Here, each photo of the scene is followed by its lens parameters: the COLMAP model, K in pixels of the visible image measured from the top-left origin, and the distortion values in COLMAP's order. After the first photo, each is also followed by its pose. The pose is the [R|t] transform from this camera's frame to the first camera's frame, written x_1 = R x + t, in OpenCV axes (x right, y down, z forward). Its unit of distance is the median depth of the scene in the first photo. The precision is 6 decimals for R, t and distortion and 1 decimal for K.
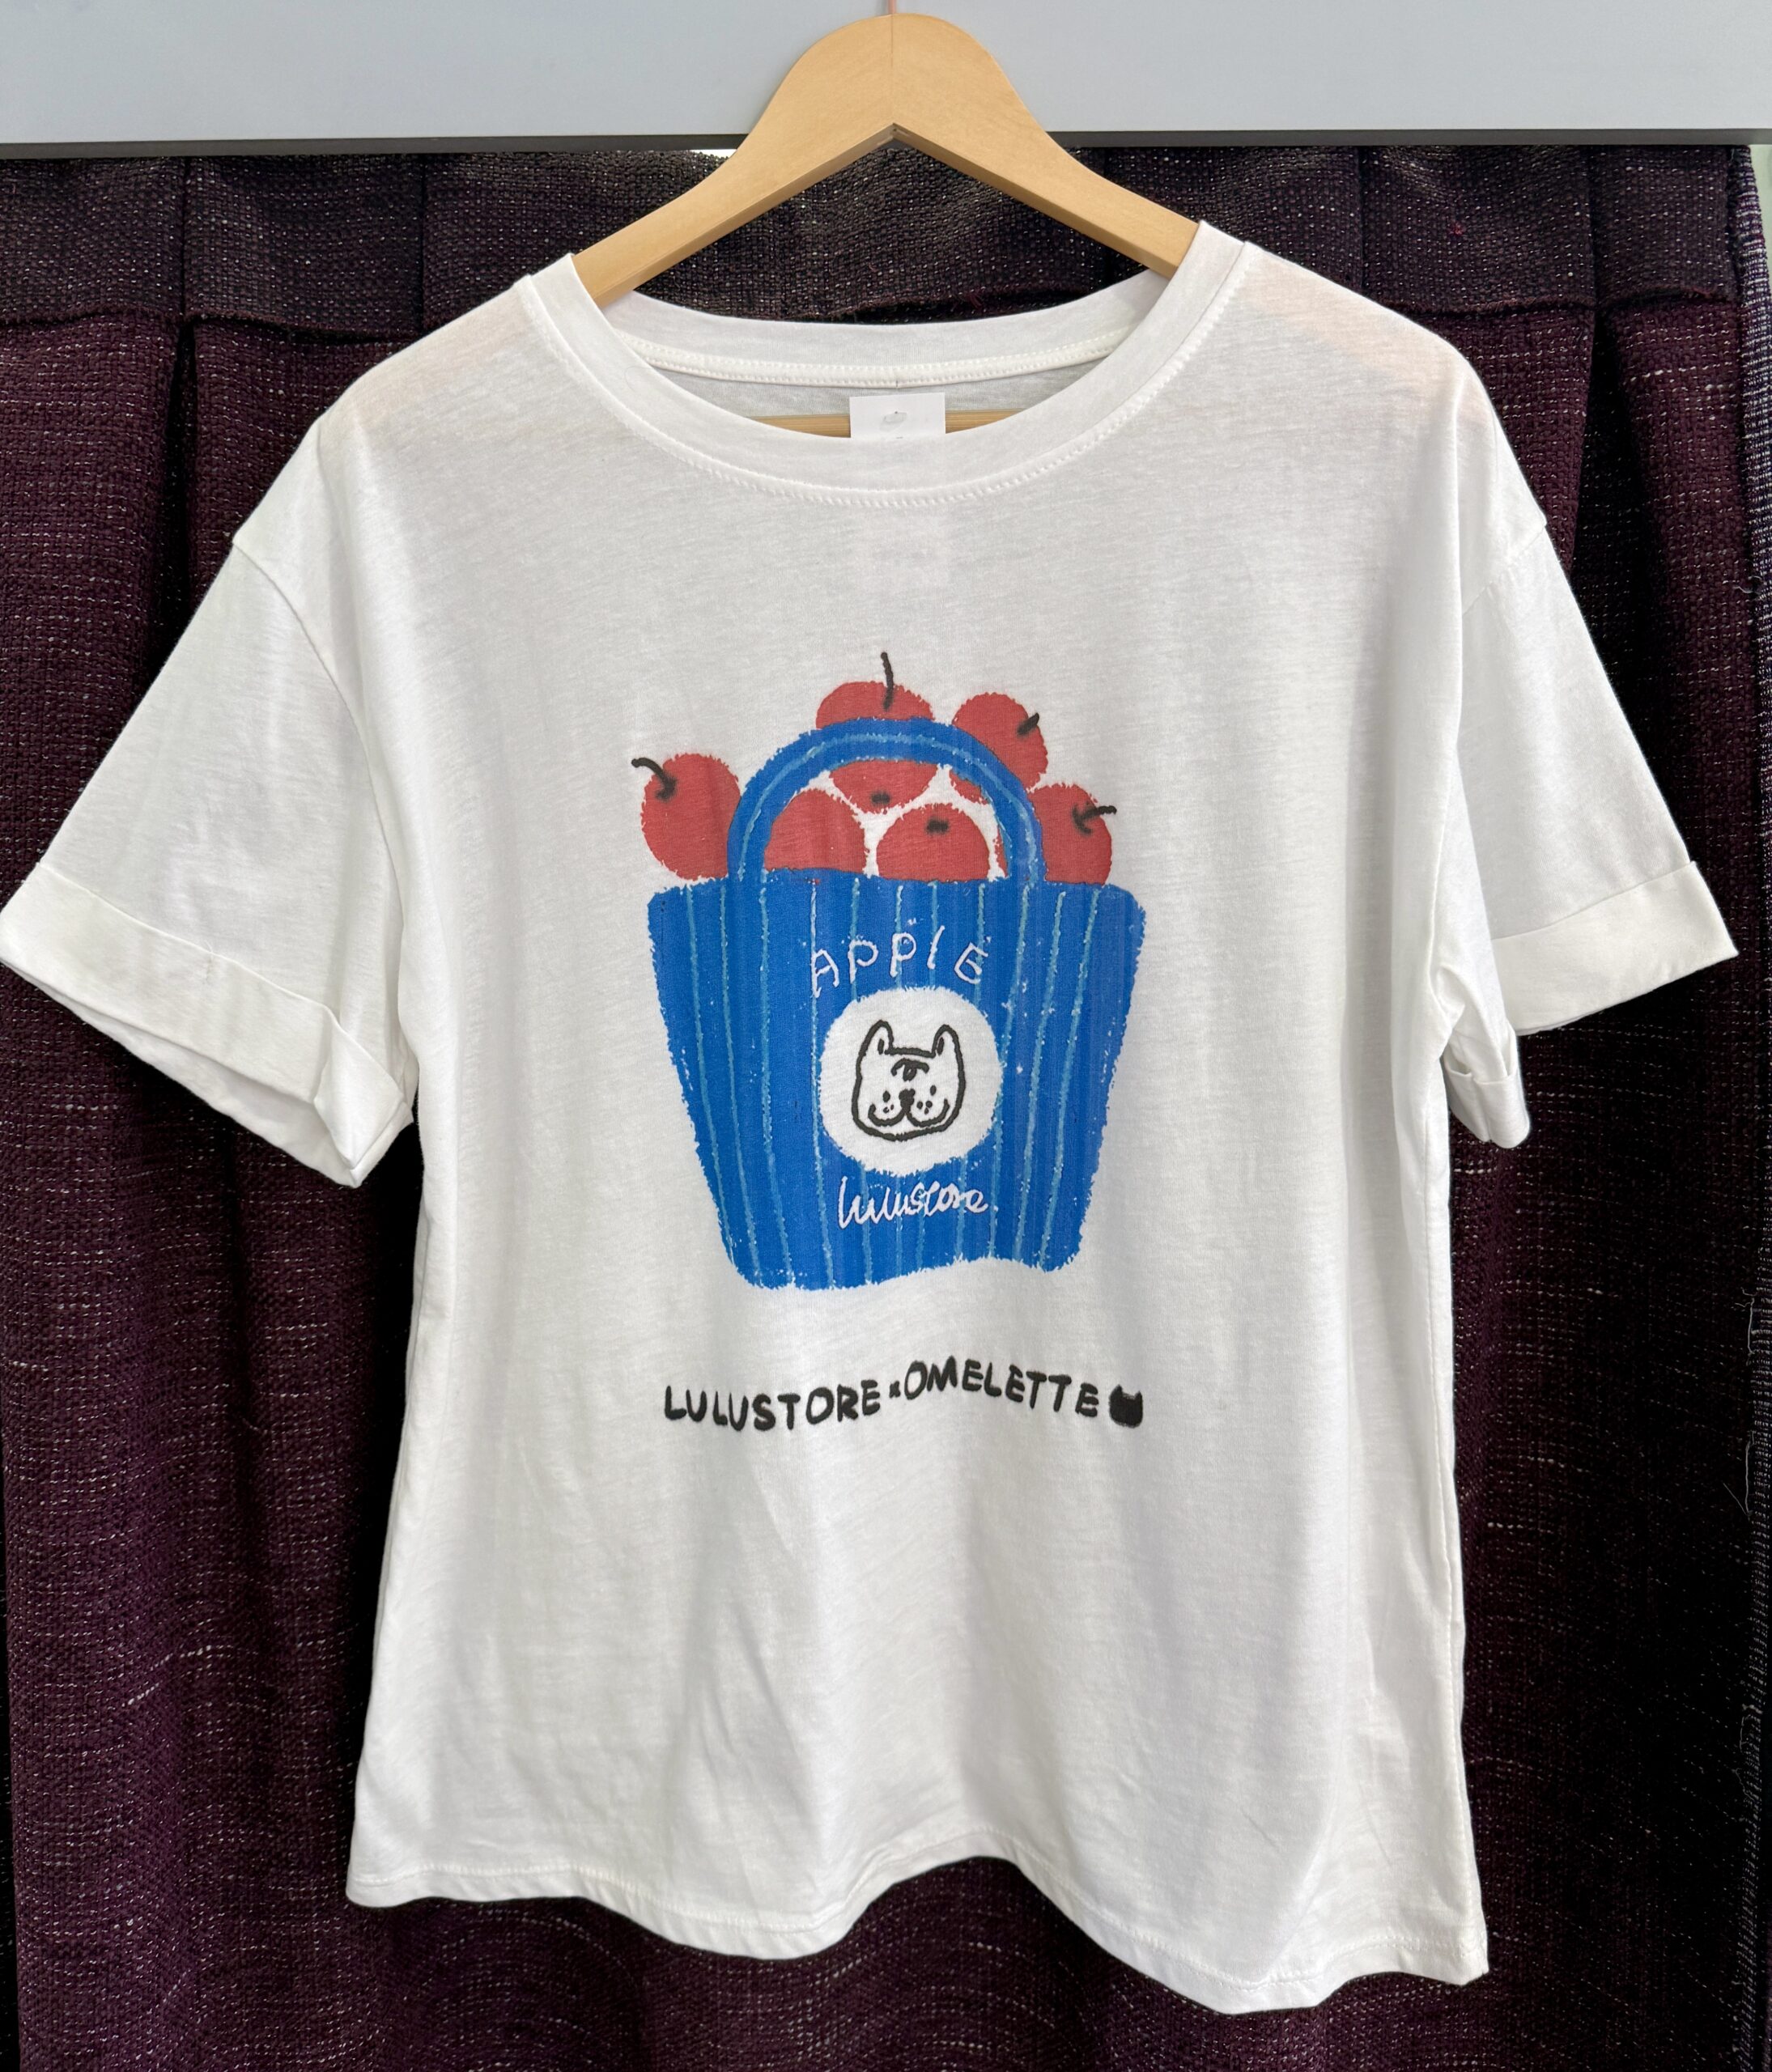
lens RADIAL K [[1663.6, 0, 878.0], [0, 1663.6, 1008.4], [0, 0, 1]] dist [0.357623, -0.288555]
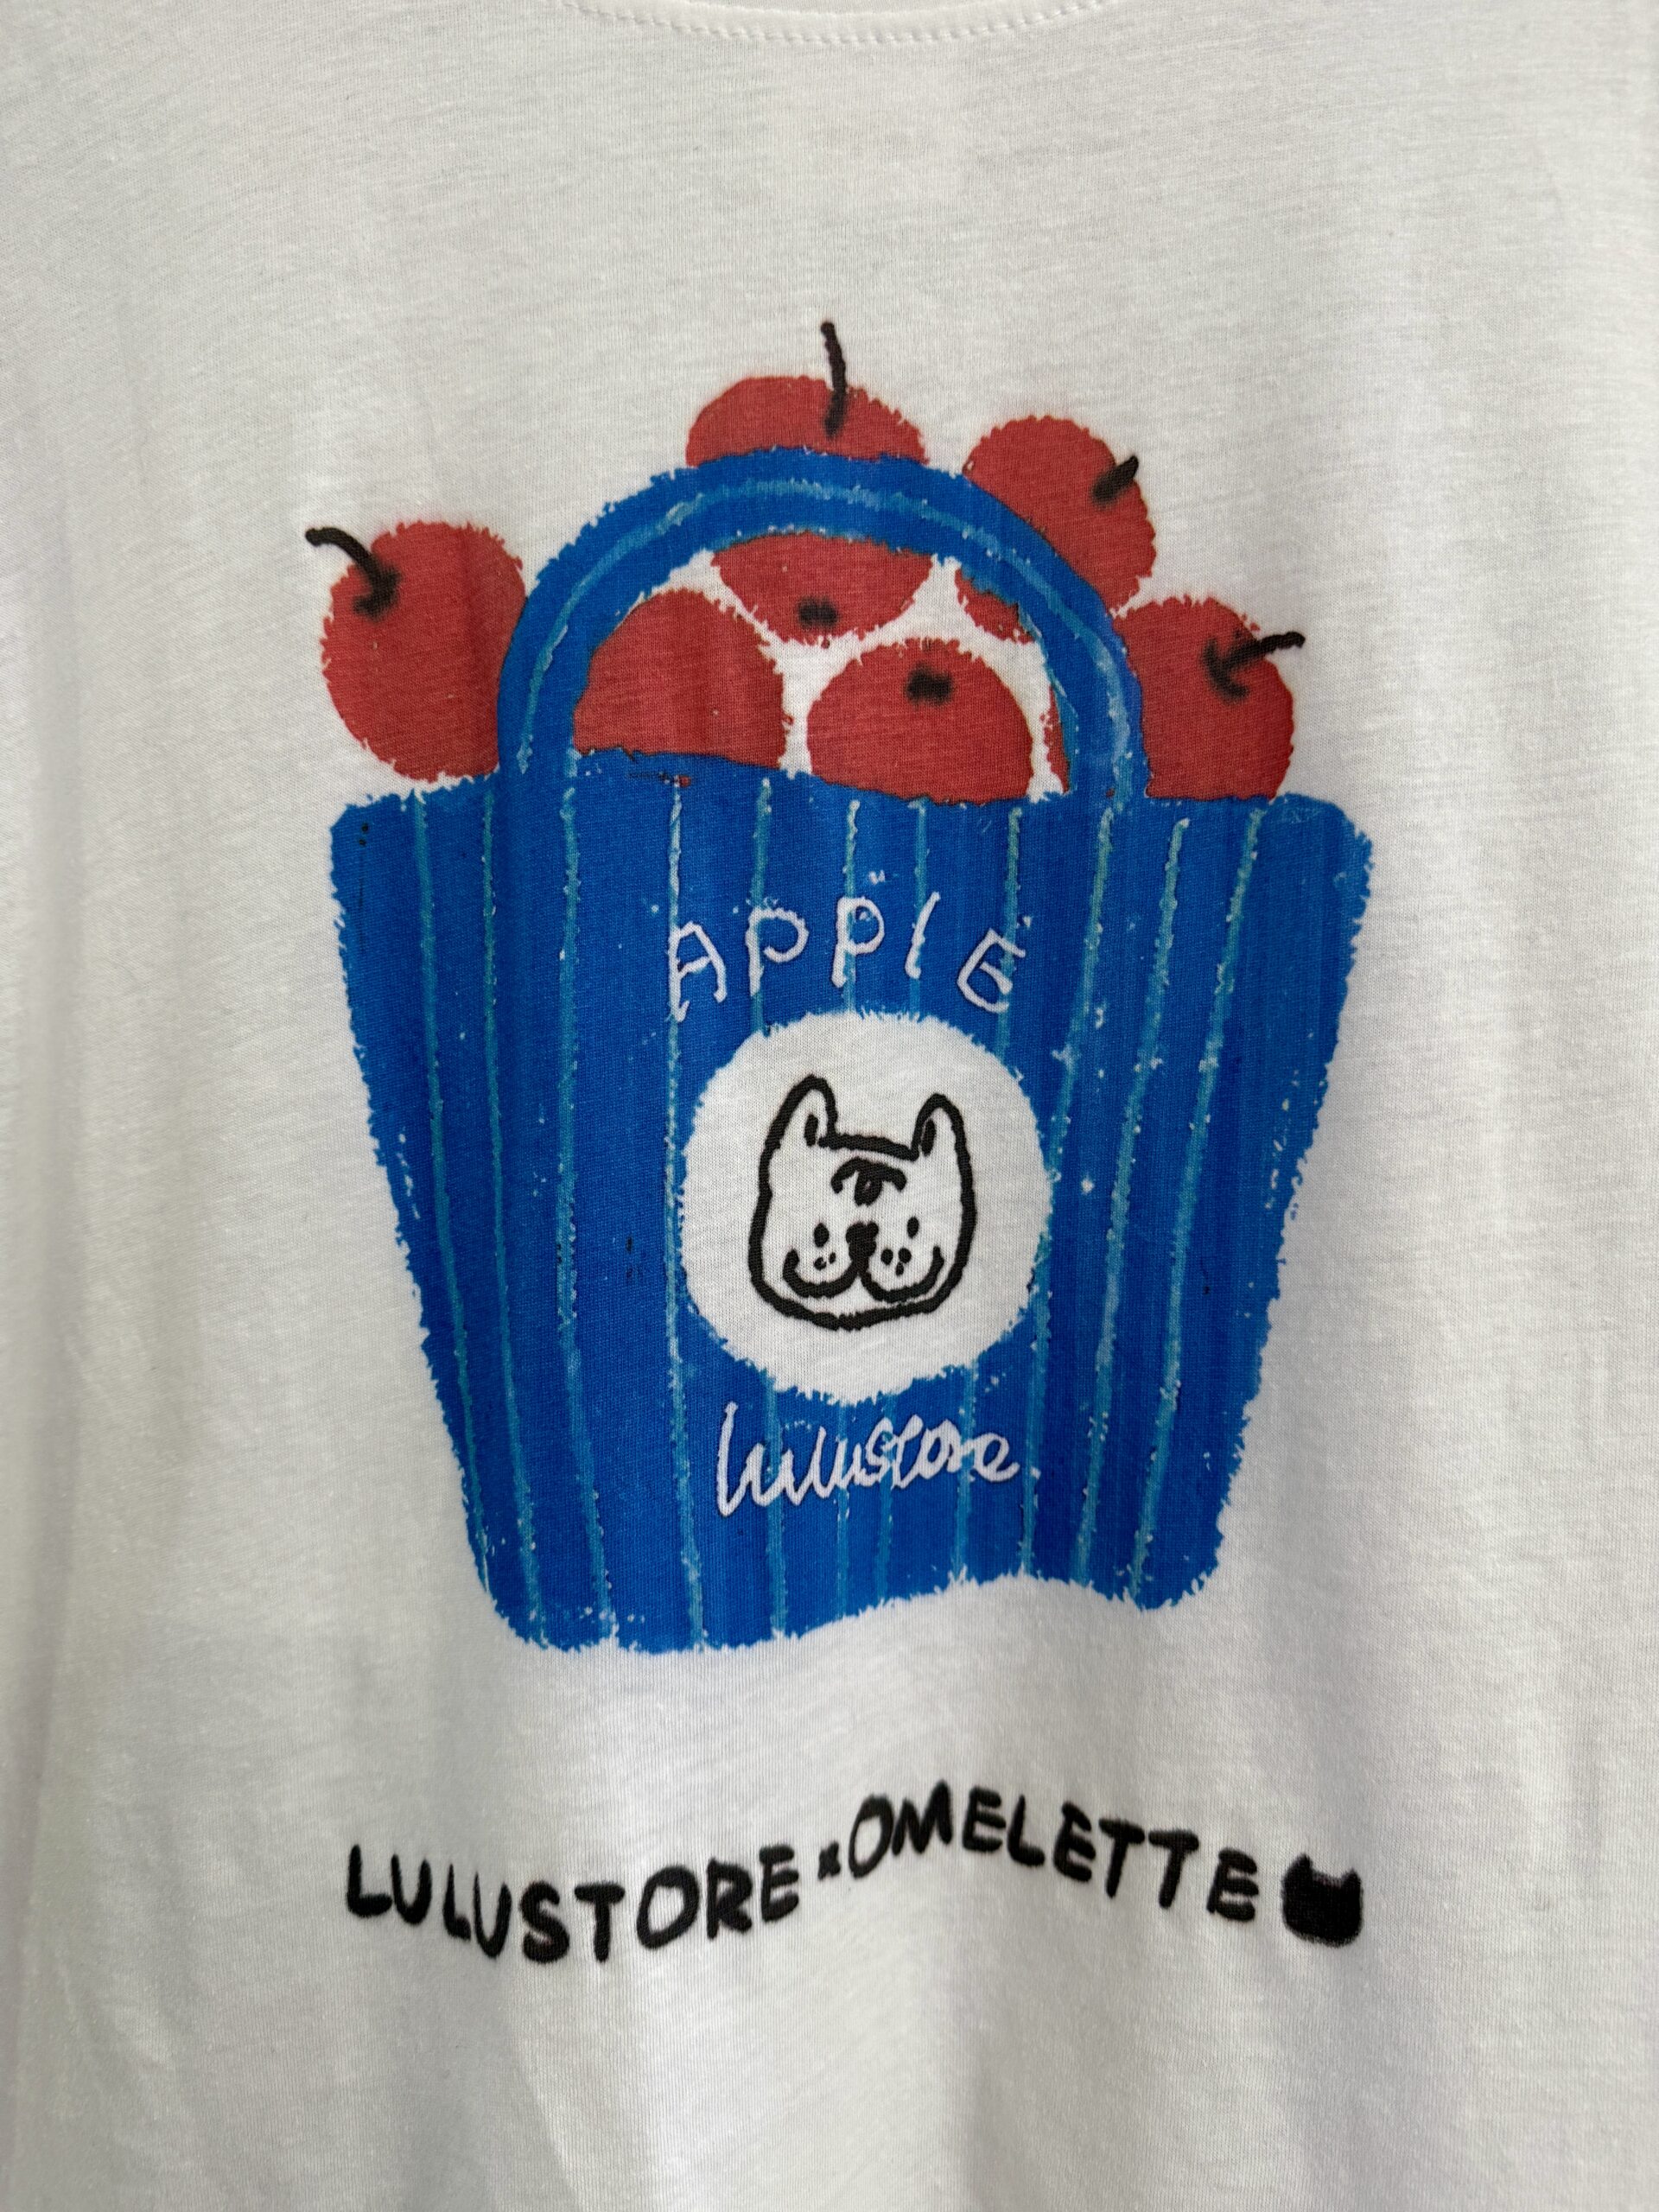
lens RADIAL K [[1534.5, 0, 820.4], [0, 1534.5, 1094.8], [0, 0, 1]] dist [0.162110, -0.225279]
pose [[0.999400, 0.014478, 0.031471, -0.009544], [-0.010830, 0.993521, -0.113129, 0.063599], [-0.032905, 0.112720, 0.993082, 0.555917]]
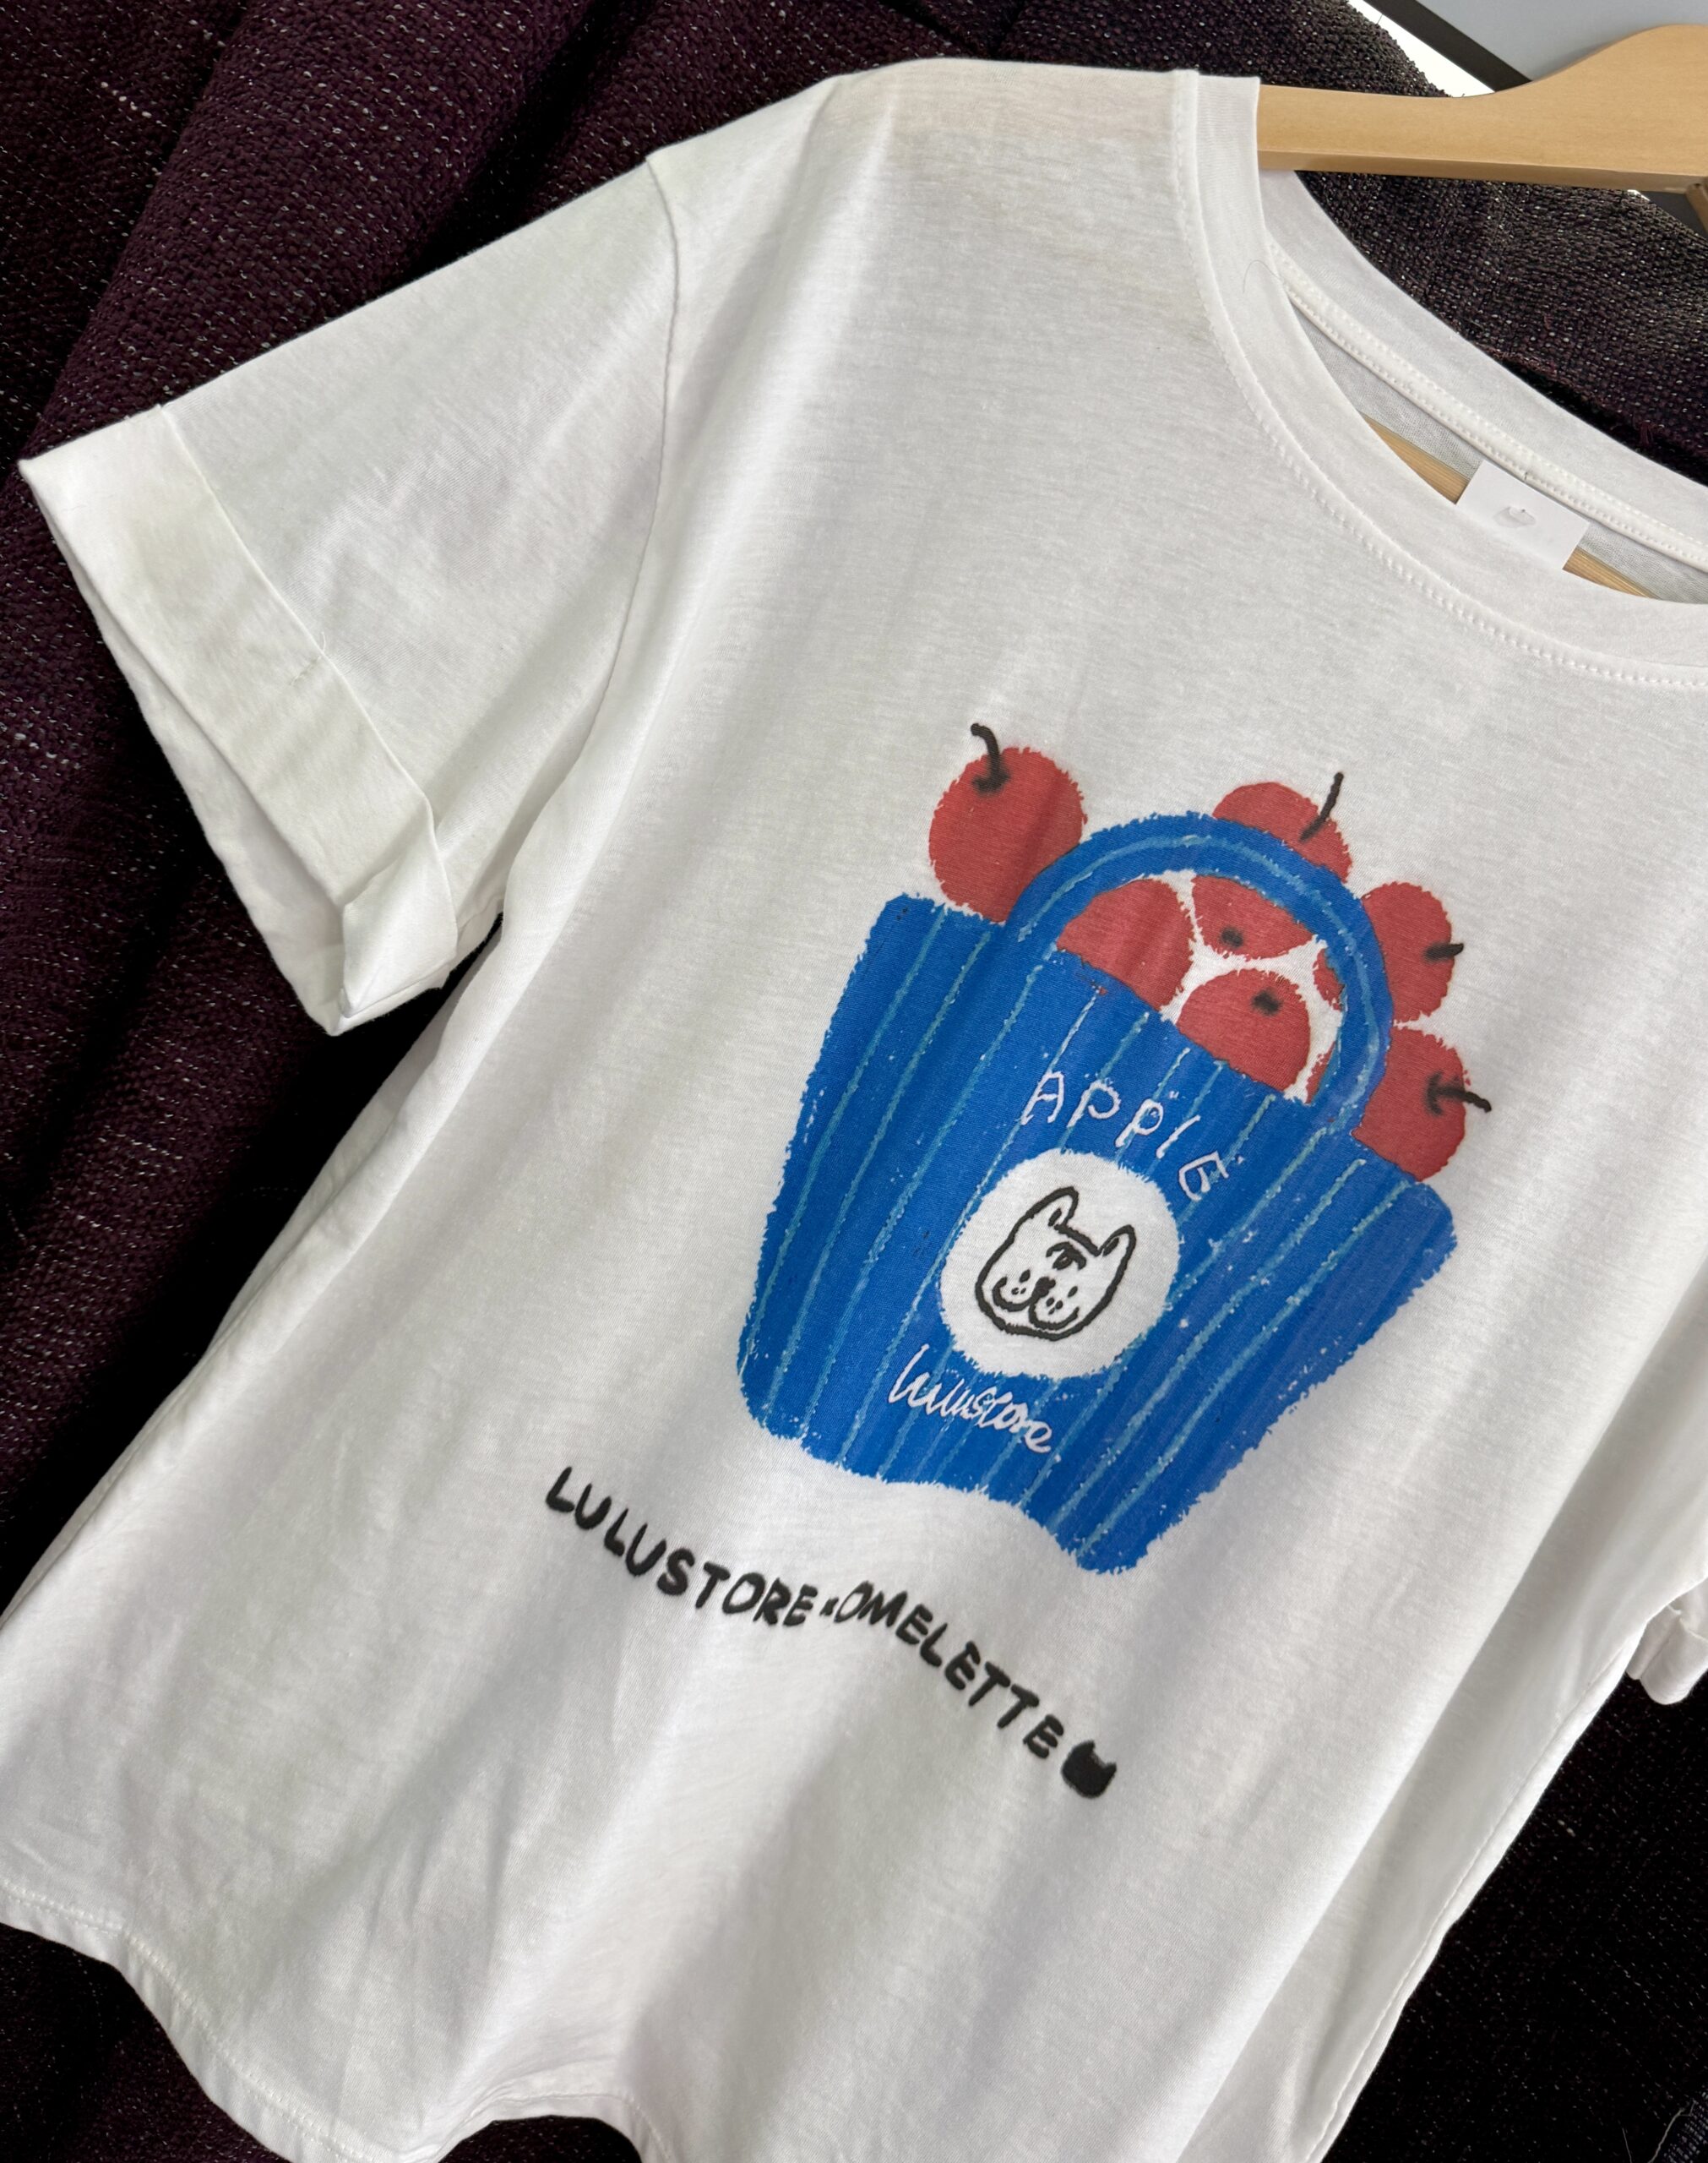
lens RADIAL K [[1614.4, 0, 899.9], [0, 1614.4, 1039.5], [0, 0, 1]] dist [0.258104, -0.245843]
pose [[0.856044, 0.489656, 0.165604, -0.220094], [-0.497160, 0.867647, 0.004480, -0.015421], [-0.141493, -0.086167, 0.986182, 0.293270]]
